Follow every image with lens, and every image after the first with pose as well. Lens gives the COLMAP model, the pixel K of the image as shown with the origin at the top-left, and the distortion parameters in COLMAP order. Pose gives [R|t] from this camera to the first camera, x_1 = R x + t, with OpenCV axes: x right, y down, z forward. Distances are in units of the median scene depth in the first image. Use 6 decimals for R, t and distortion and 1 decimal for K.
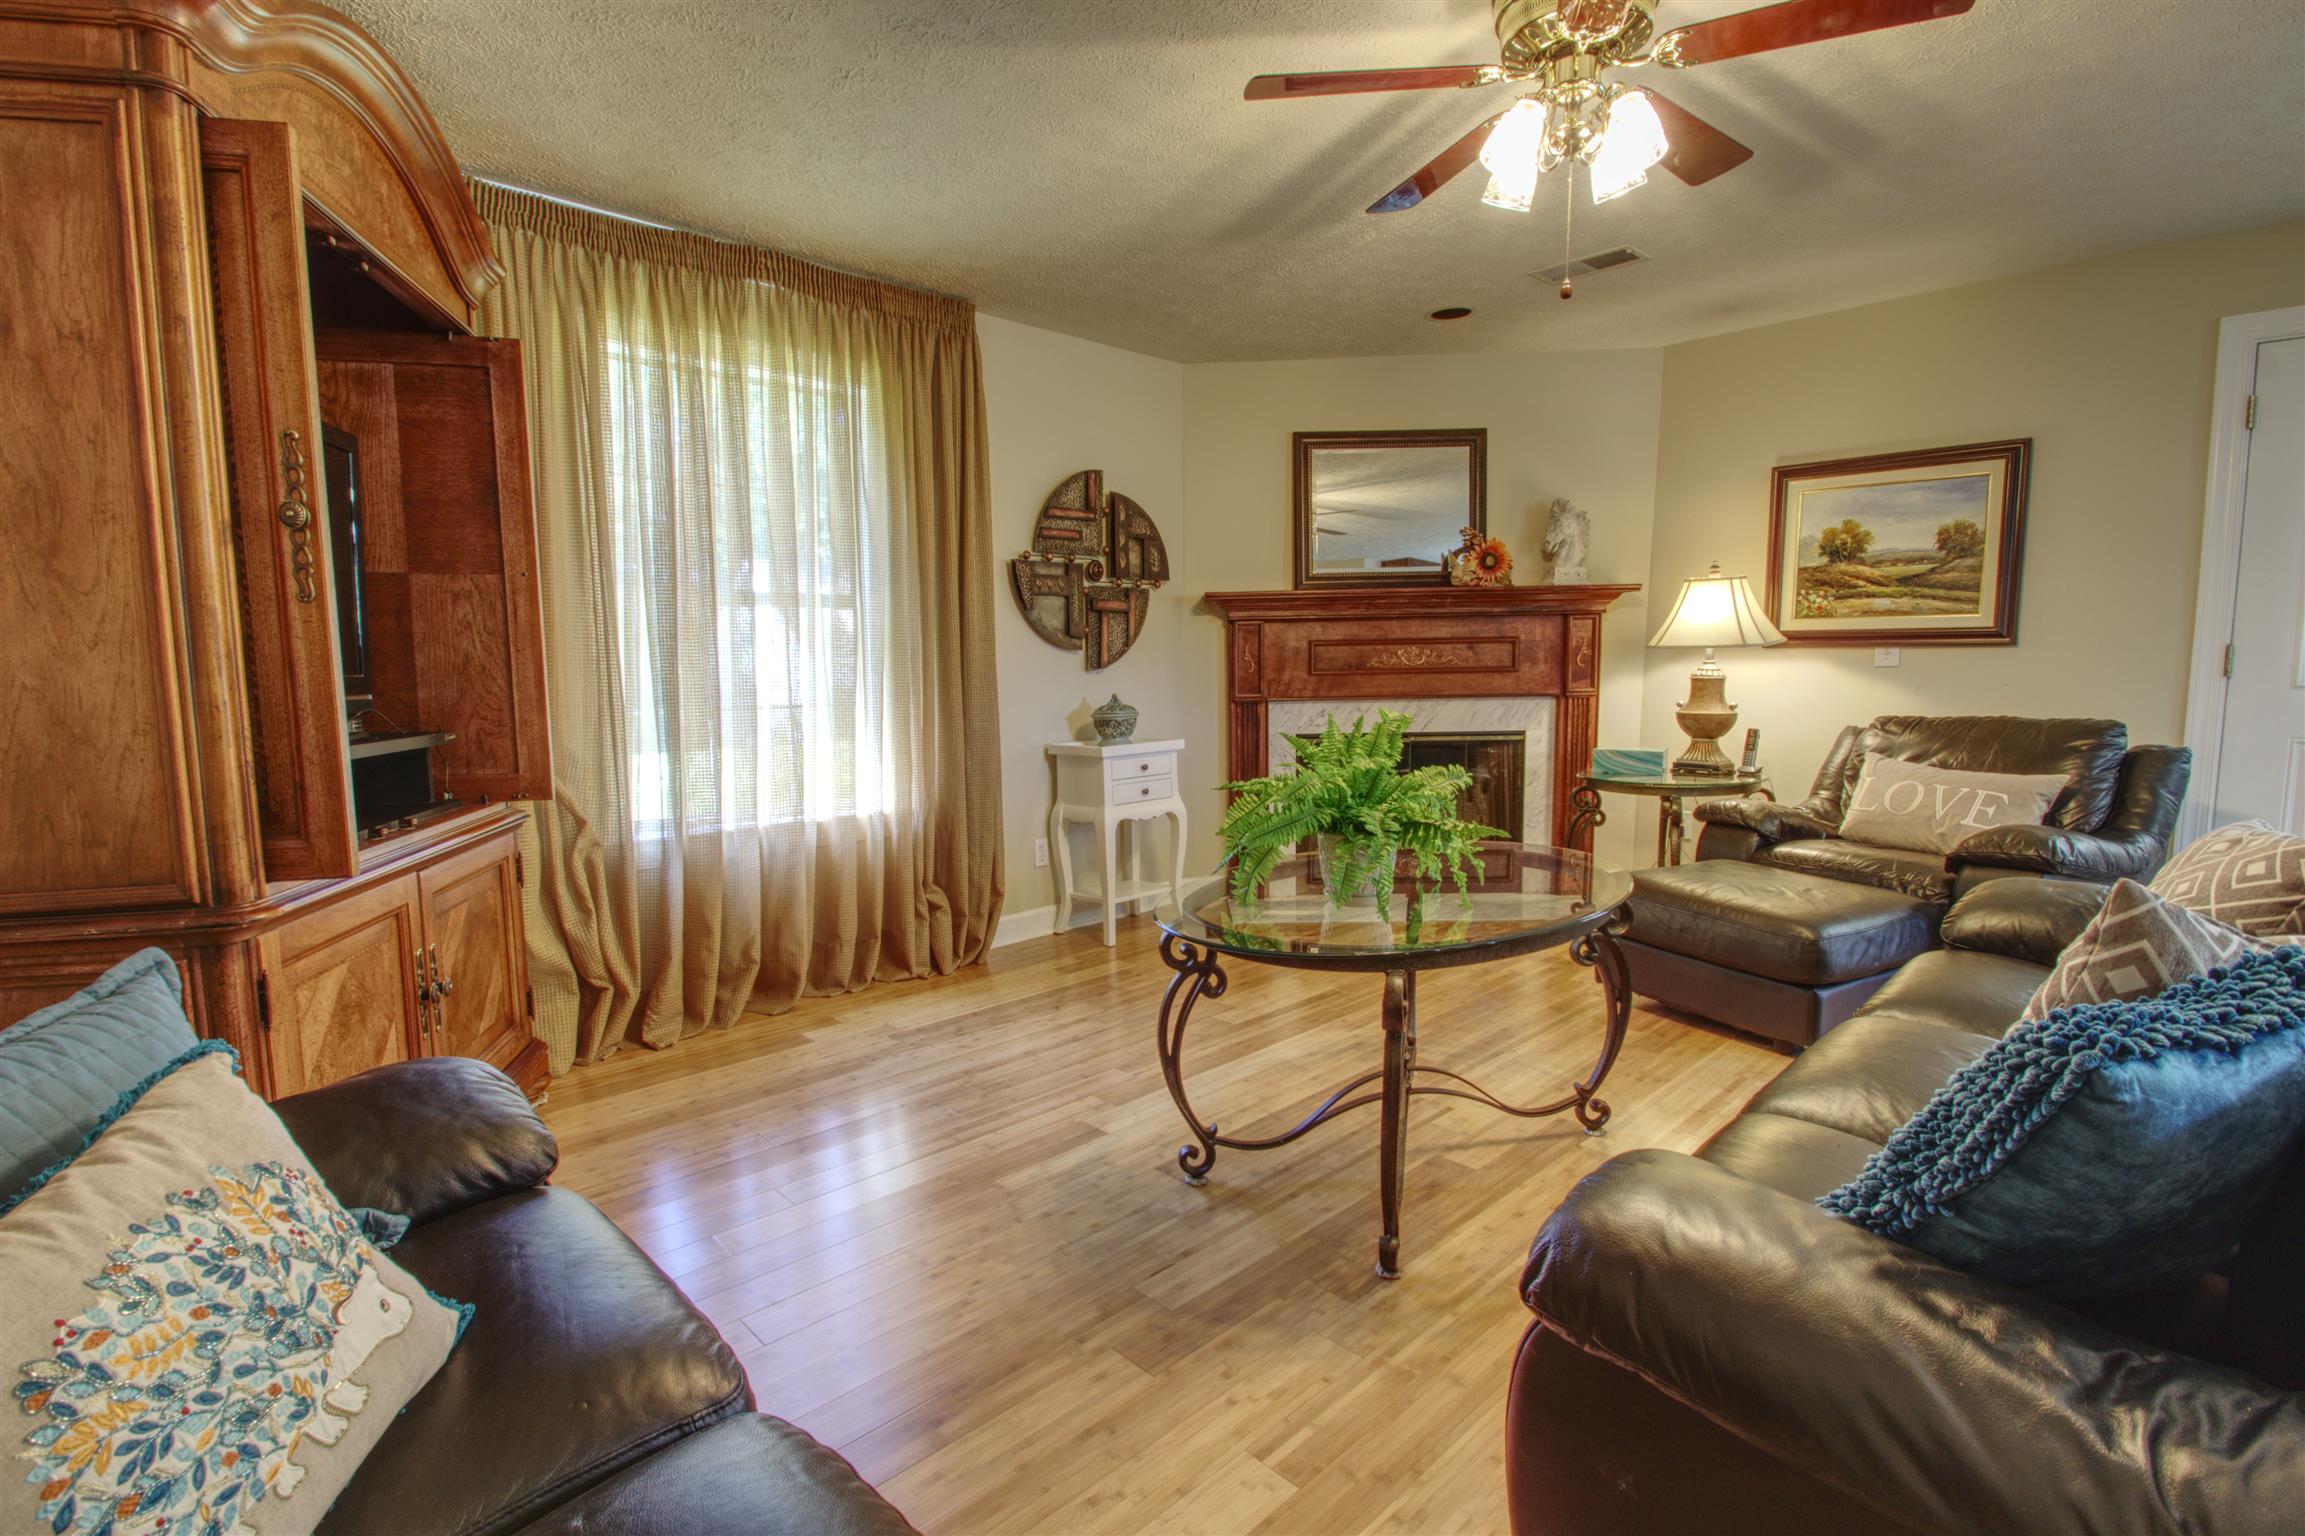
lens RADIAL K [[1085.9, 0, 1153.2], [0, 1085.9, 764.1], [0, 0, 1]] dist [-0.011889, -0.001905]
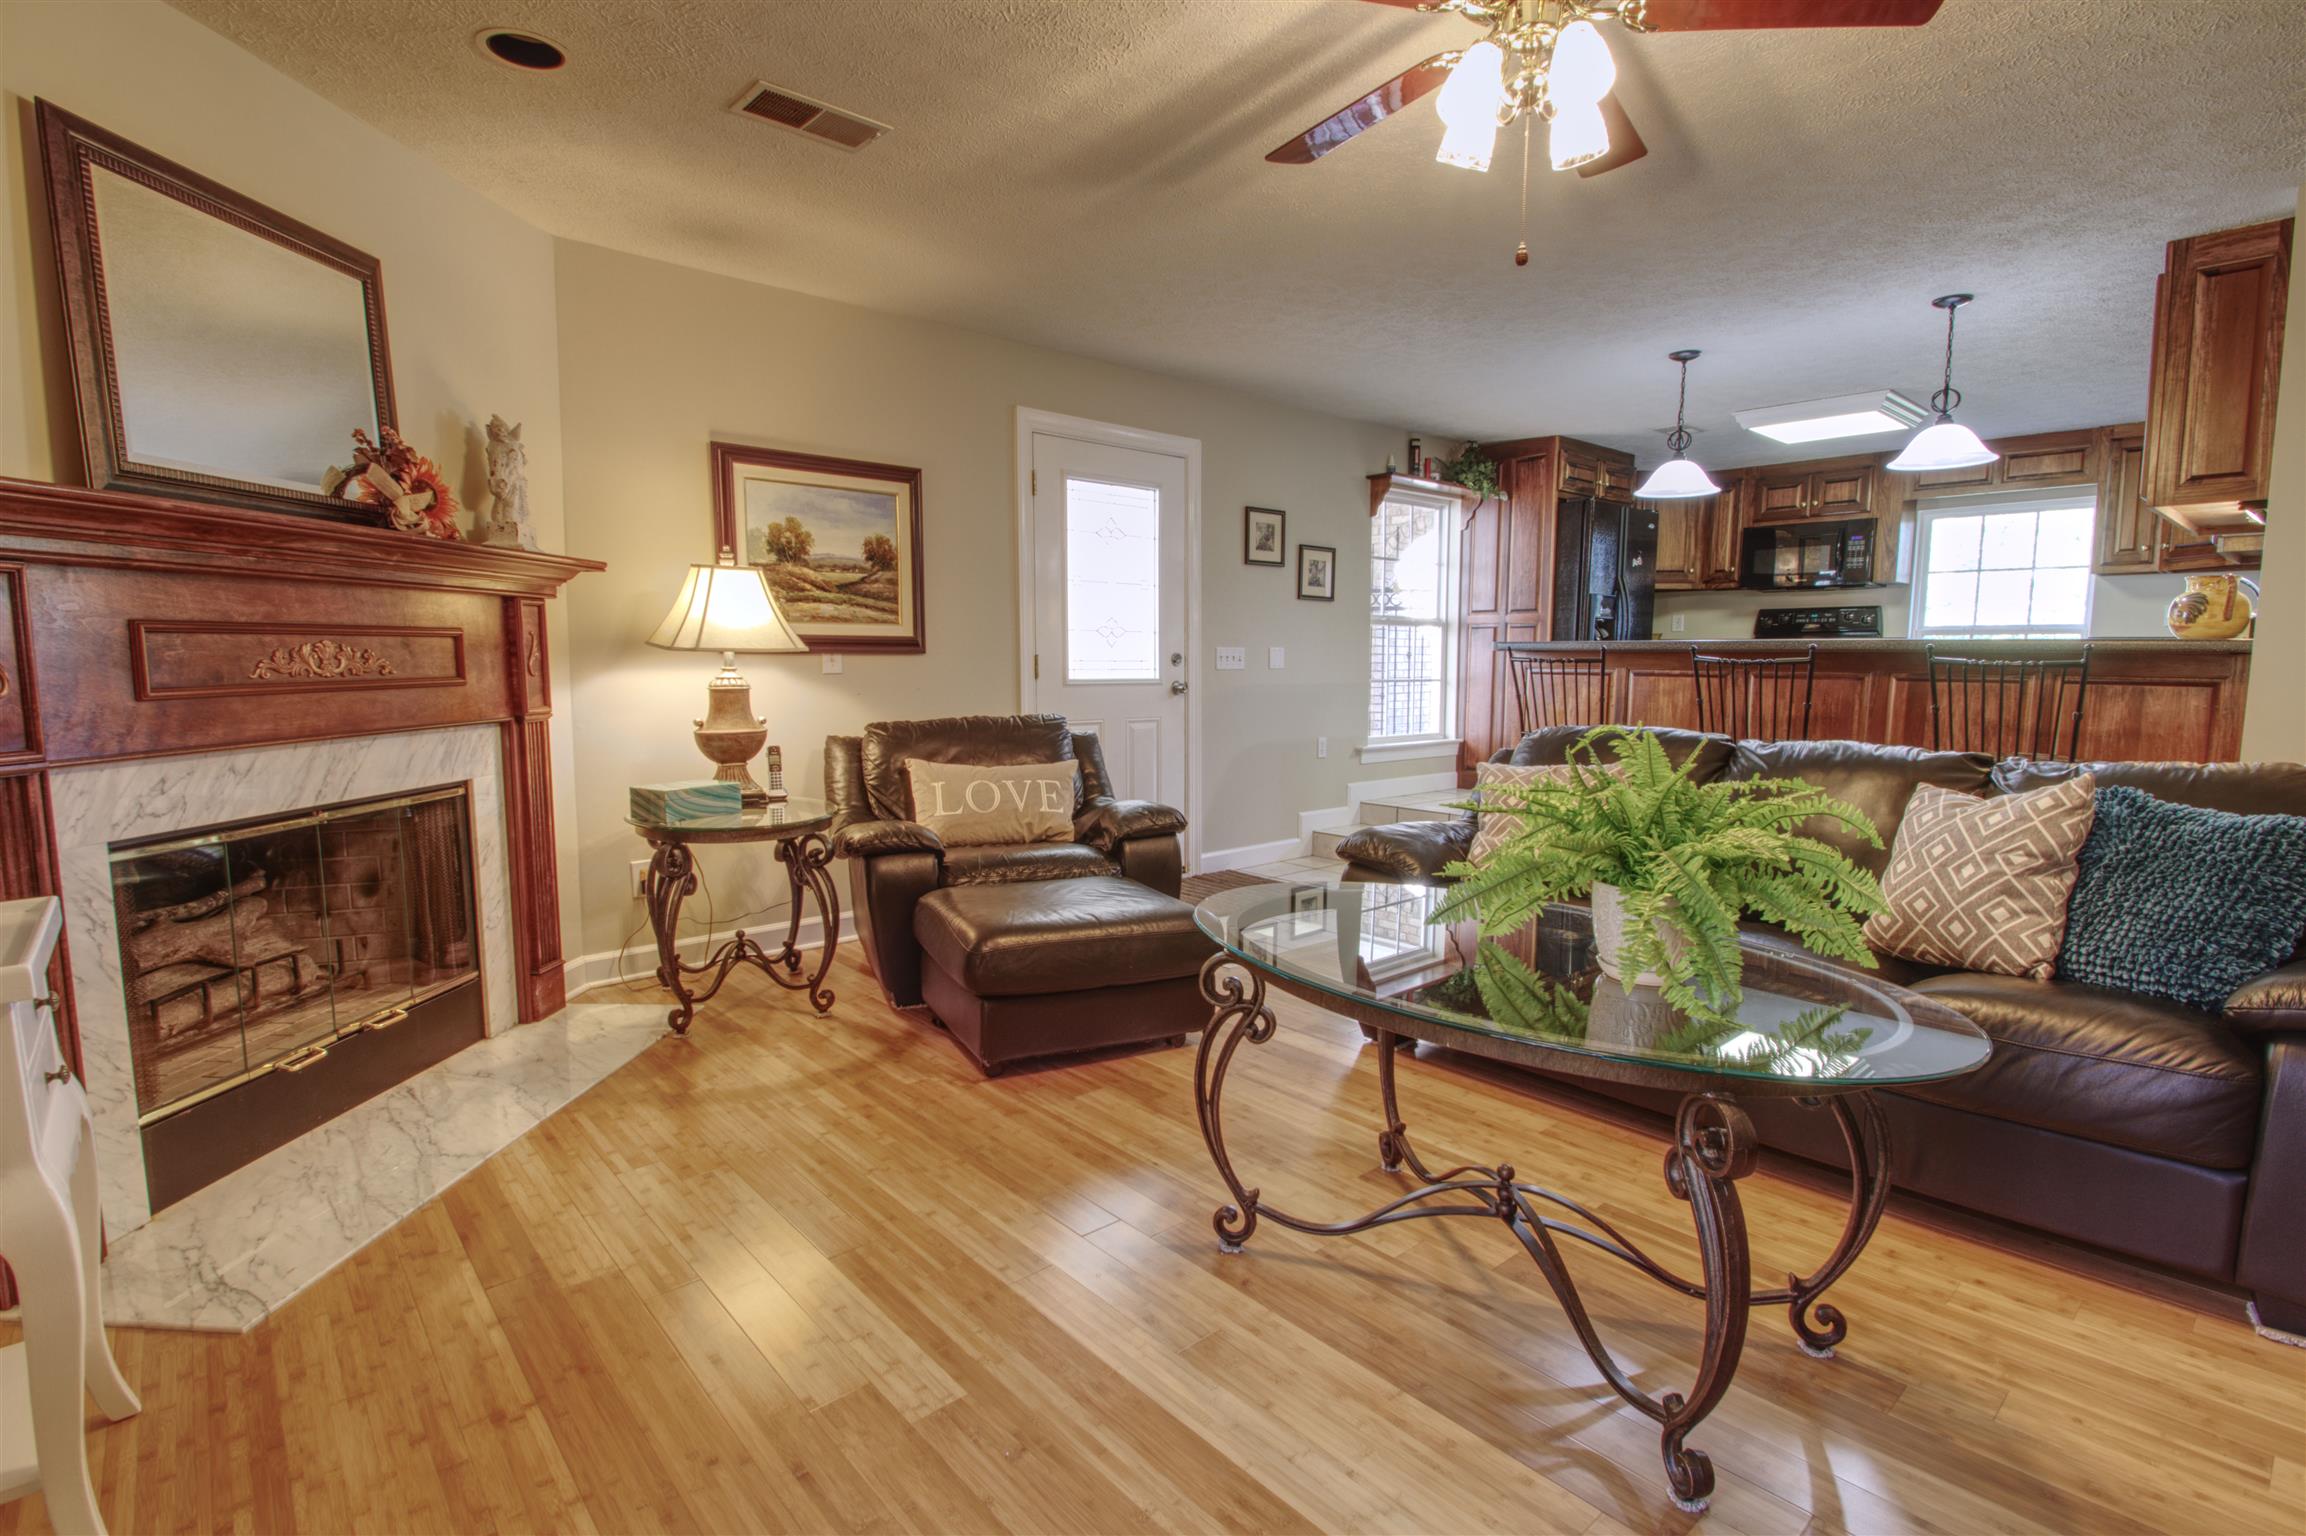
lens RADIAL K [[1086.4, 0, 1152.9], [0, 1086.4, 780.6], [0, 0, 1]] dist [-0.011889, -0.001905]
pose [[0.029680, -0.099601, 0.994585, -0.298304], [0.095428, 0.990760, 0.096370, -0.059334], [-0.994994, 0.092051, 0.038911, 0.658228]]
